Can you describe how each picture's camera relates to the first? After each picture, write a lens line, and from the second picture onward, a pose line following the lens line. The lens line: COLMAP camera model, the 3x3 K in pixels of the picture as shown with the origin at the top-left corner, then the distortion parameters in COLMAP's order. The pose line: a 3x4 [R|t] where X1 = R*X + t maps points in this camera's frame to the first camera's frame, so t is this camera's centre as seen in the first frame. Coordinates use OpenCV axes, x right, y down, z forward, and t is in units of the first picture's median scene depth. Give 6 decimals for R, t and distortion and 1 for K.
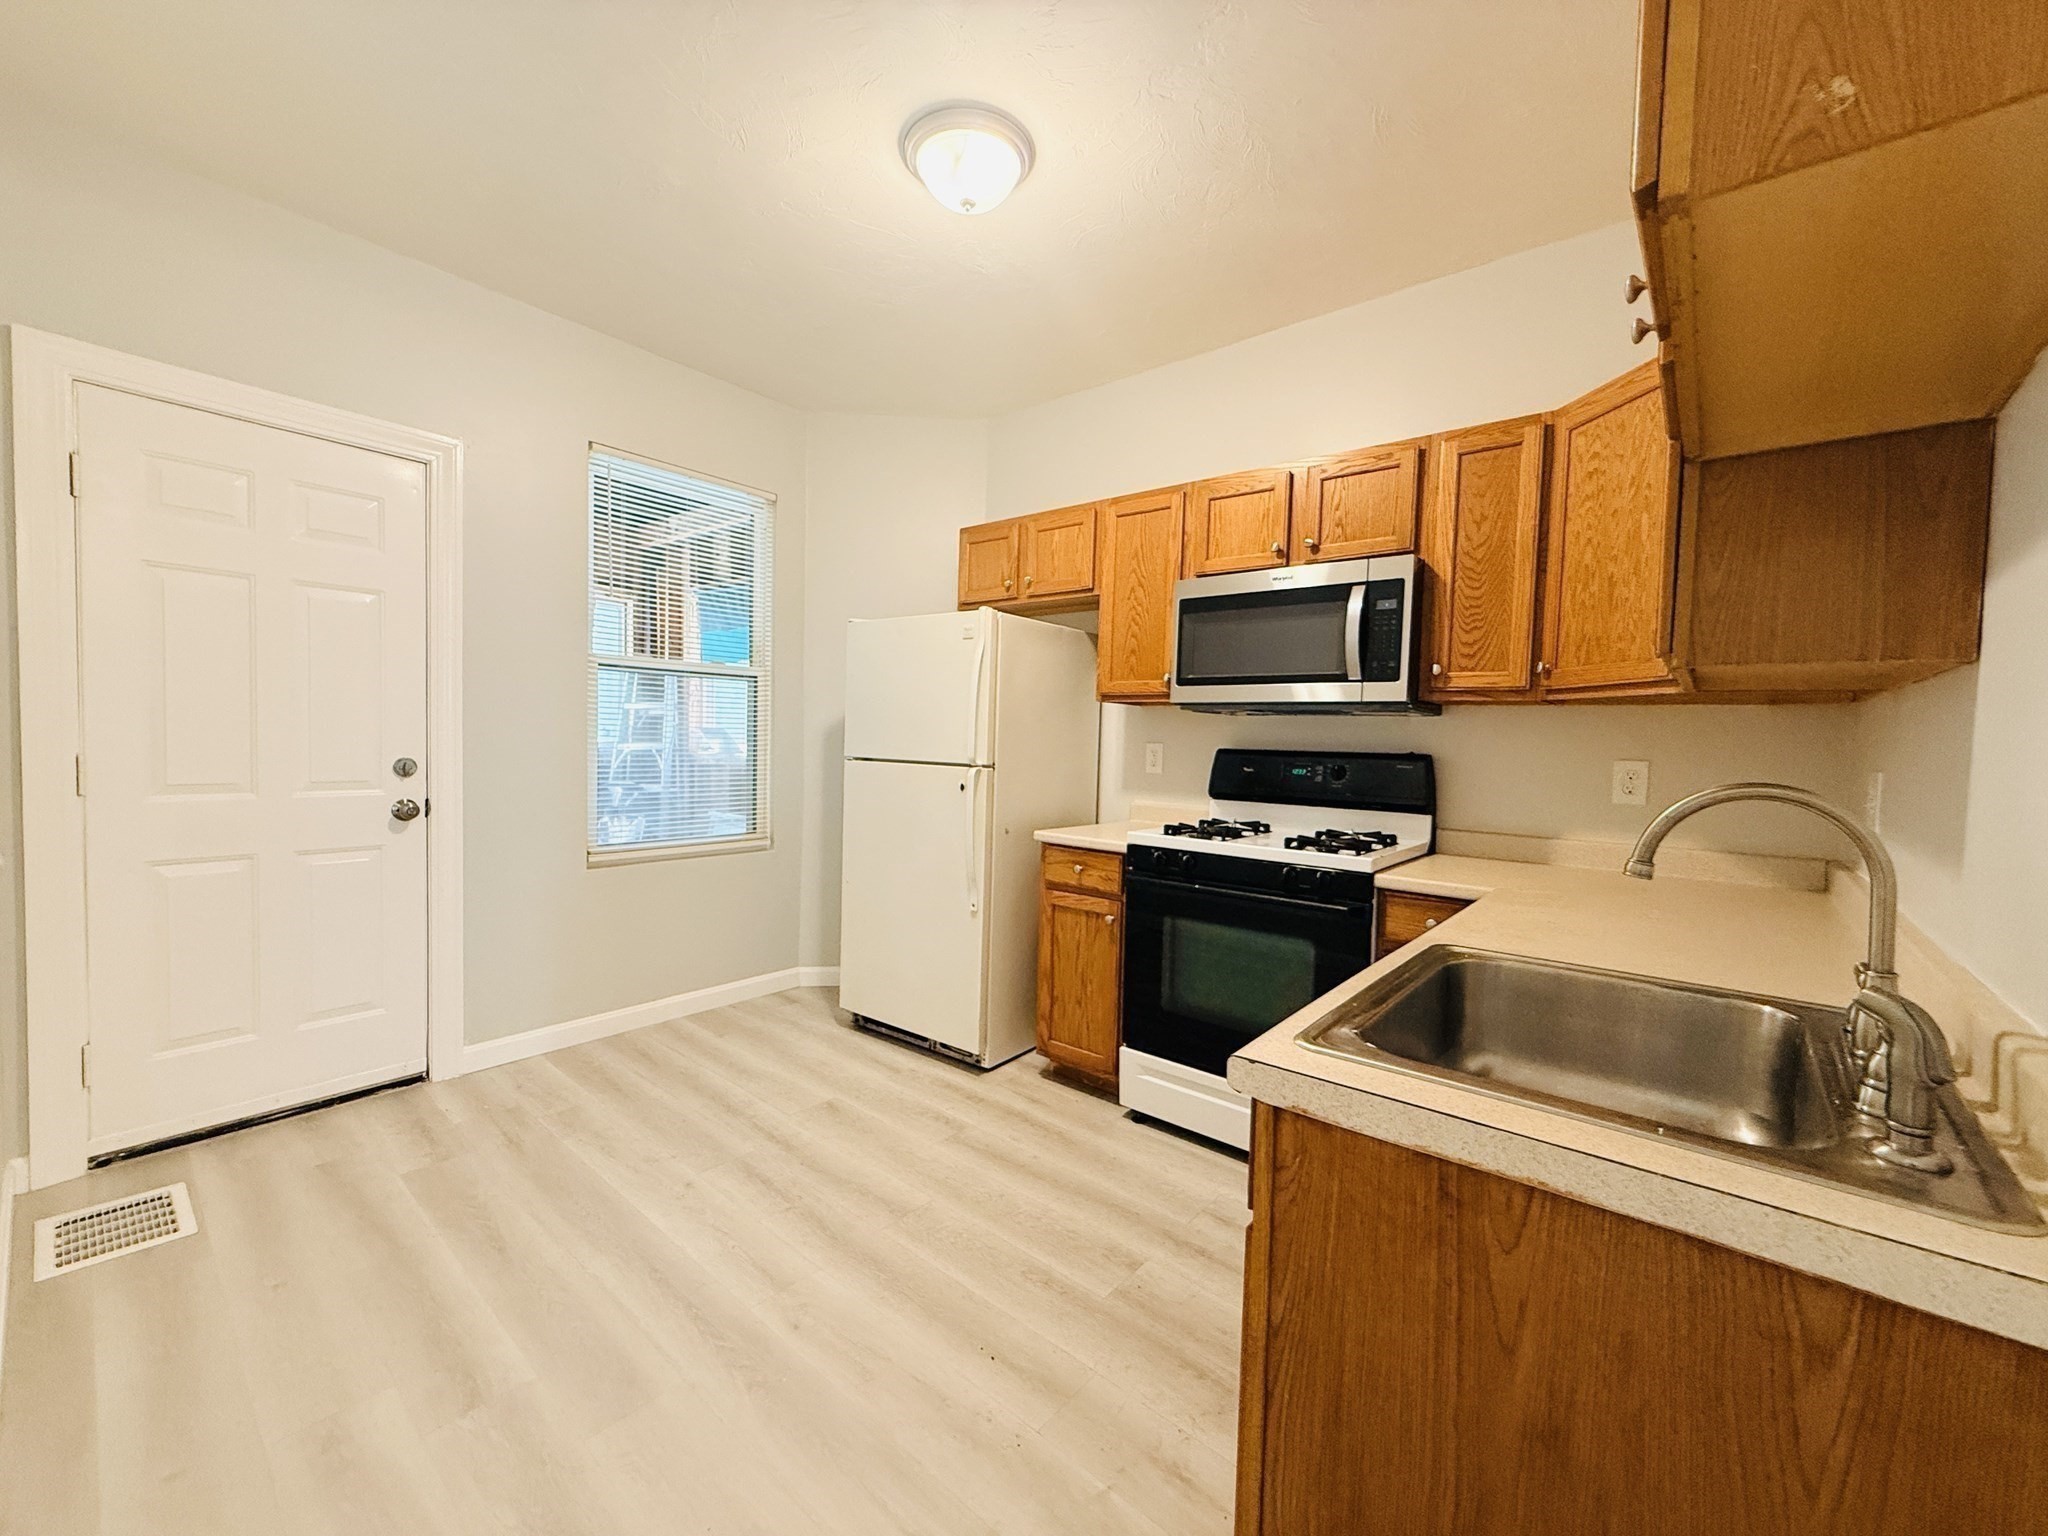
lens RADIAL K [[819.7, 0, 1019.4], [0, 819.7, 774.2], [0, 0, 1]] dist [-0.001828, 0.000153]
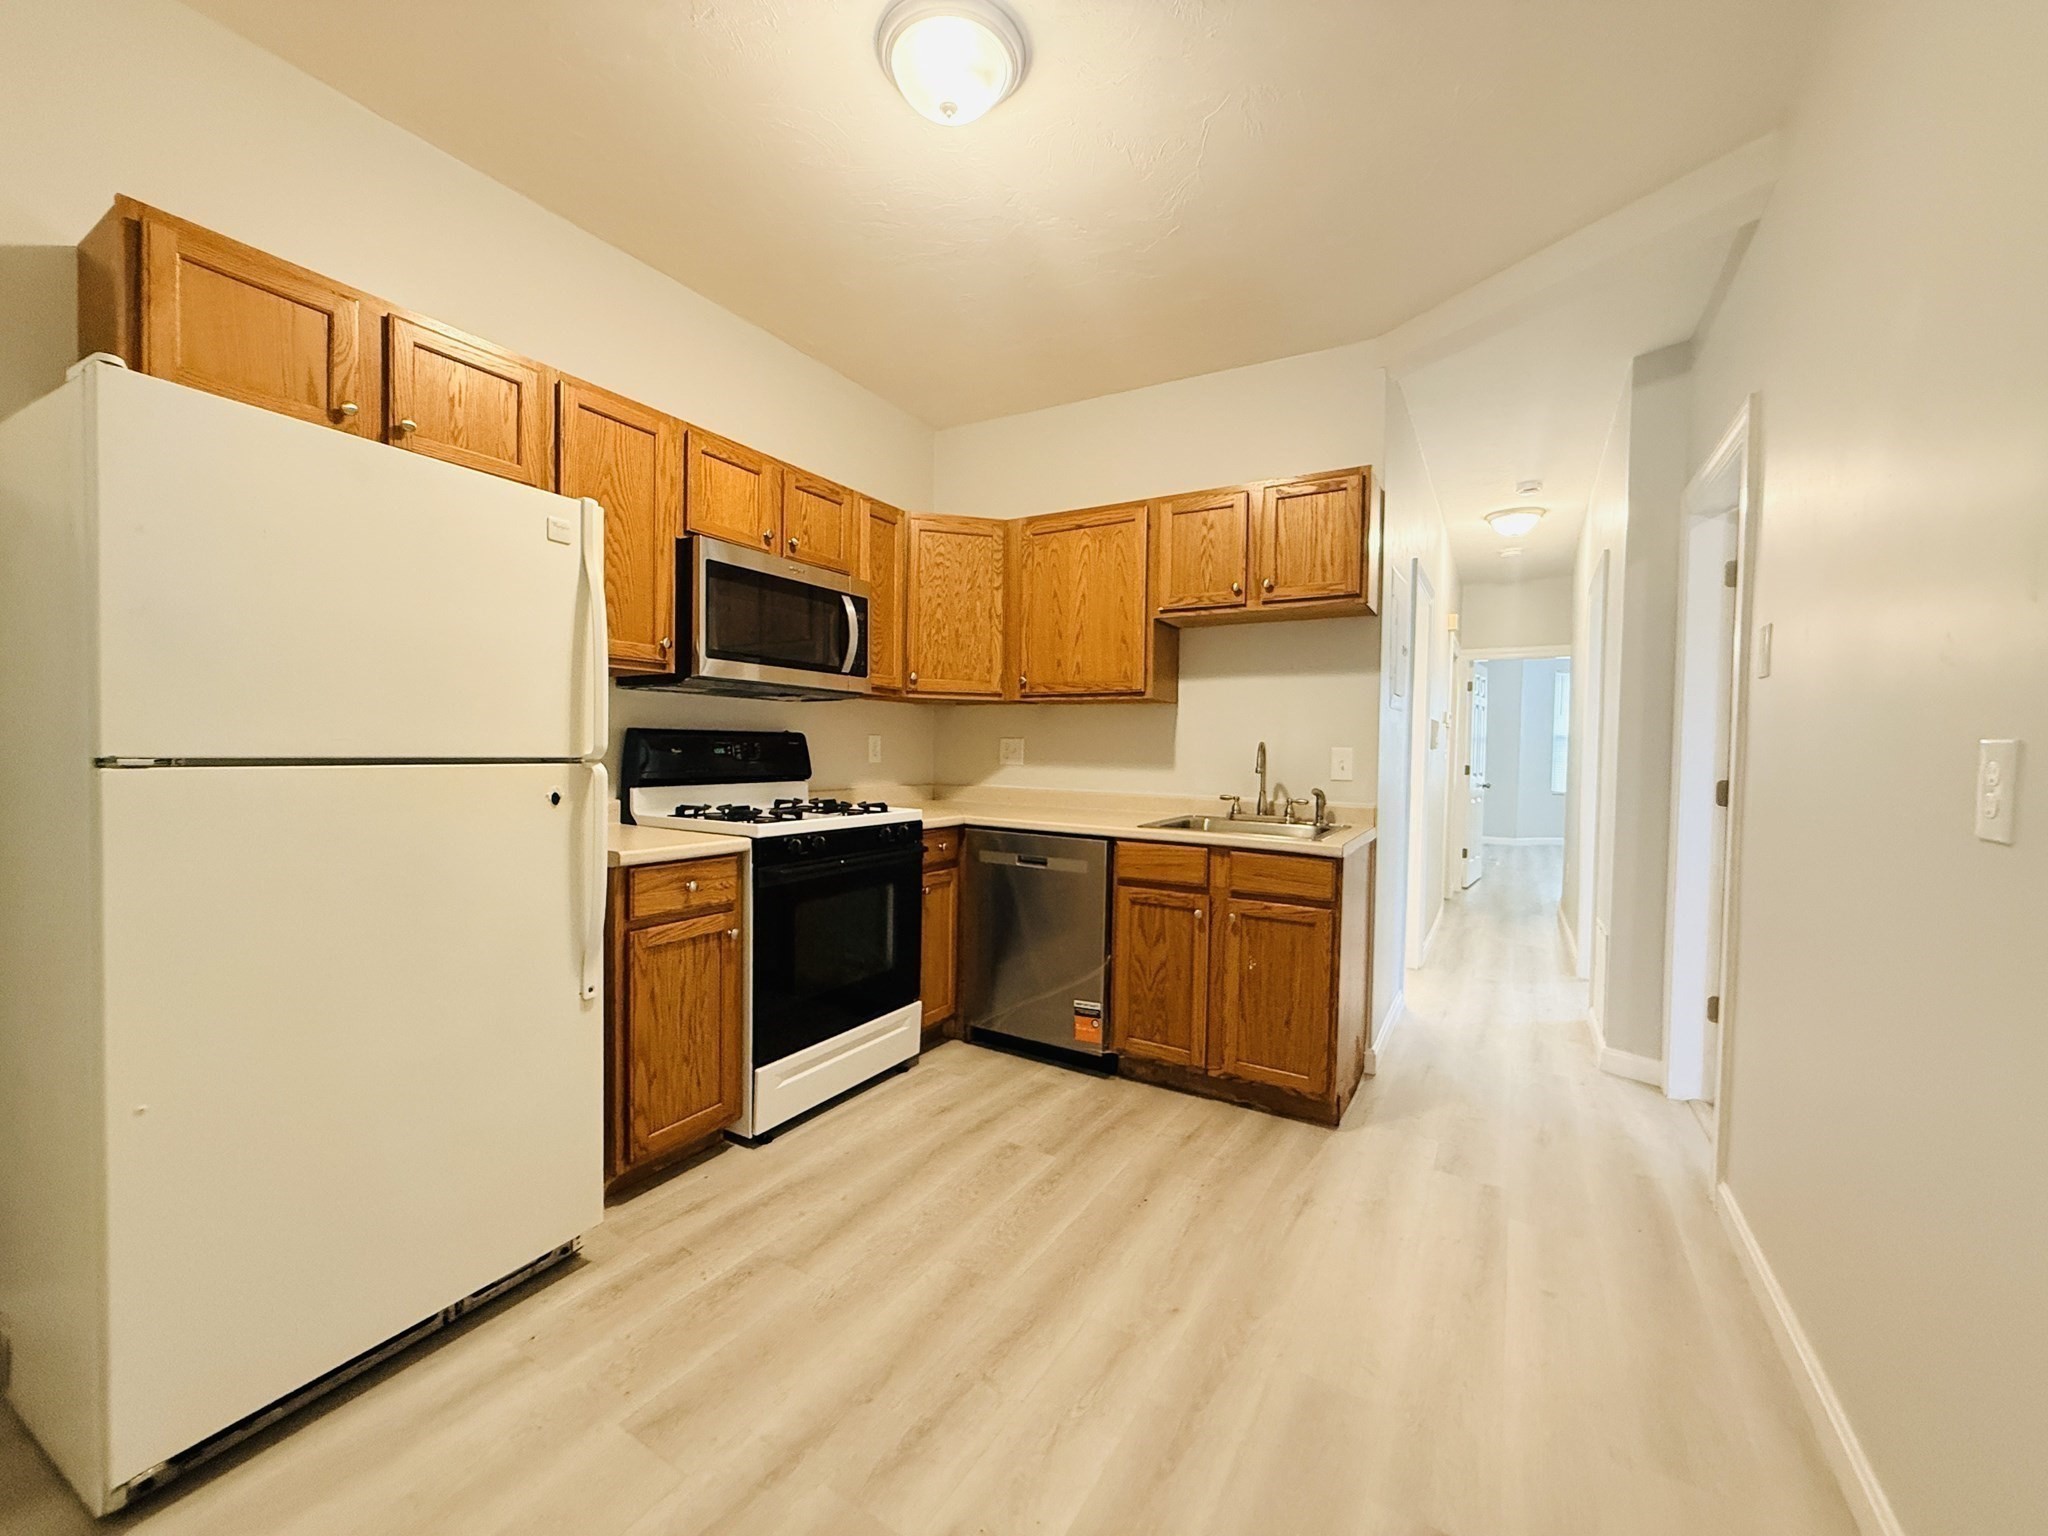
lens RADIAL K [[819.7, 0, 1019.4], [0, 819.7, 774.2], [0, 0, 1]] dist [-0.001828, 0.000153]
pose [[-0.167505, -0.061966, 0.983922, -0.817141], [0.024410, 0.997456, 0.066974, -0.037732], [-0.985569, 0.035236, -0.165566, 0.914777]]
